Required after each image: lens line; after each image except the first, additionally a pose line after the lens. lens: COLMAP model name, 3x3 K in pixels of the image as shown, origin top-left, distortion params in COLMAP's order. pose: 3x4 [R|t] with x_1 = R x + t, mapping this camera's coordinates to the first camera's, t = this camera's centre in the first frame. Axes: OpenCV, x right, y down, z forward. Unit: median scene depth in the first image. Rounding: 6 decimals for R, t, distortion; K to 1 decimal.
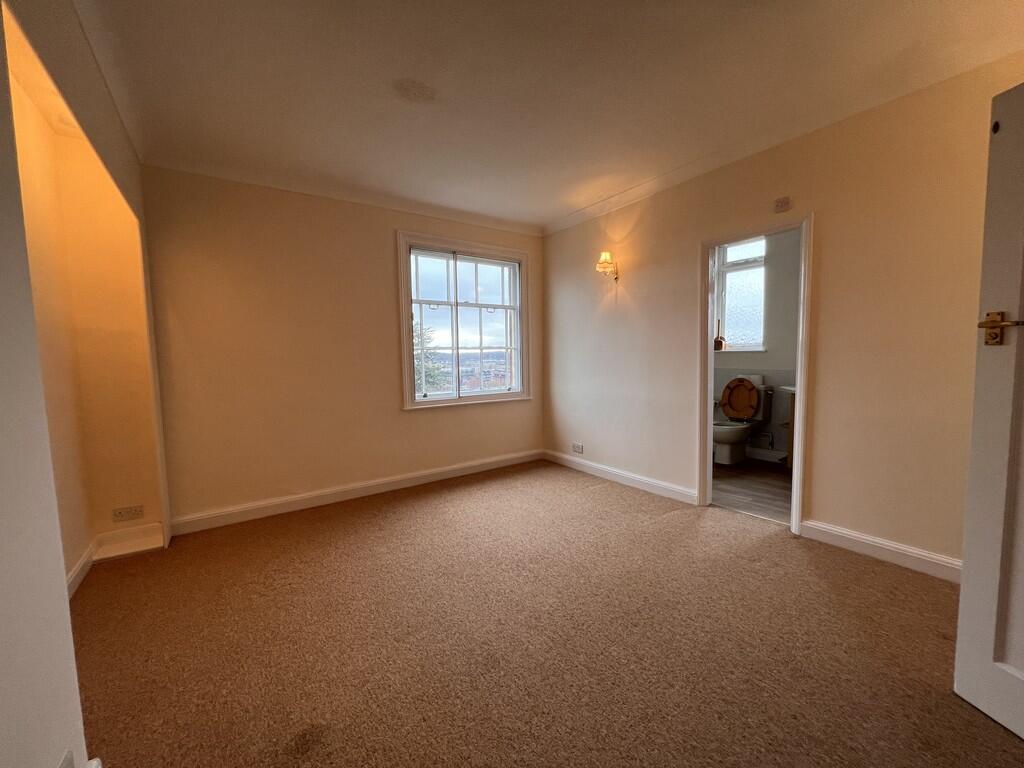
lens RADIAL K [[405.7, 0, 512.5], [0, 405.7, 383.3], [0, 0, 1]] dist [0.000551, -0.000129]
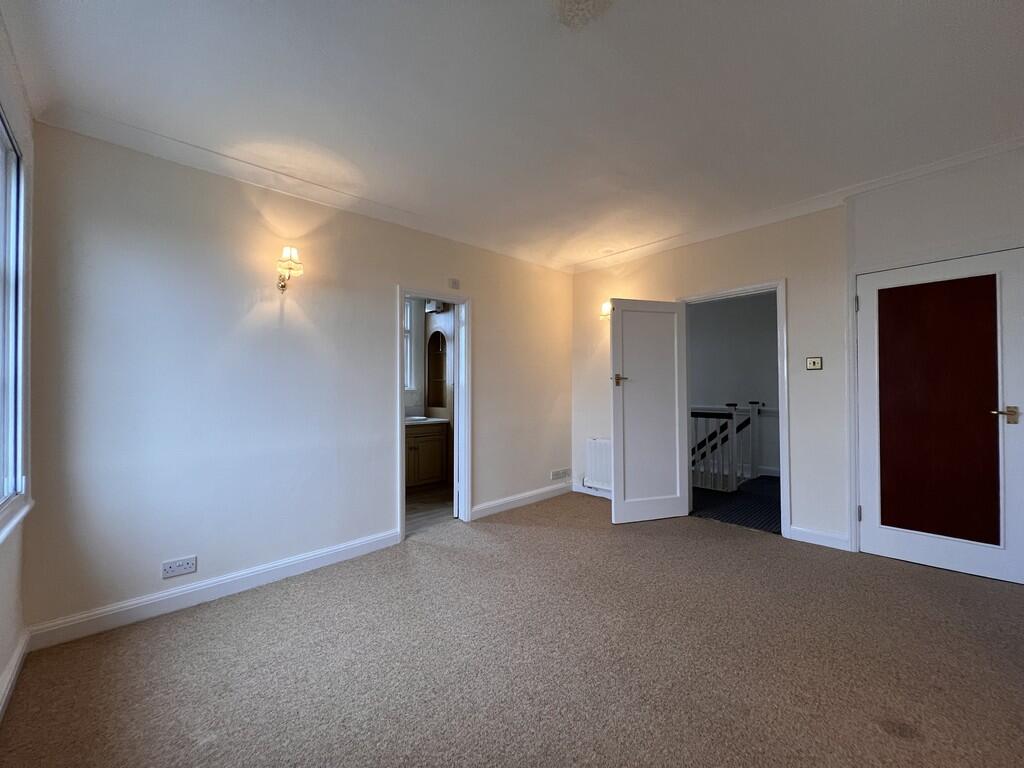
lens RADIAL K [[405.7, 0, 511.9], [0, 405.7, 383.3], [0, 0, 1]] dist [0.000551, -0.000129]
pose [[-0.135810, 0.032817, 0.990191, -0.554889], [0.085109, 0.996143, -0.021341, -0.042845], [-0.987073, 0.081376, -0.138079, 0.790824]]
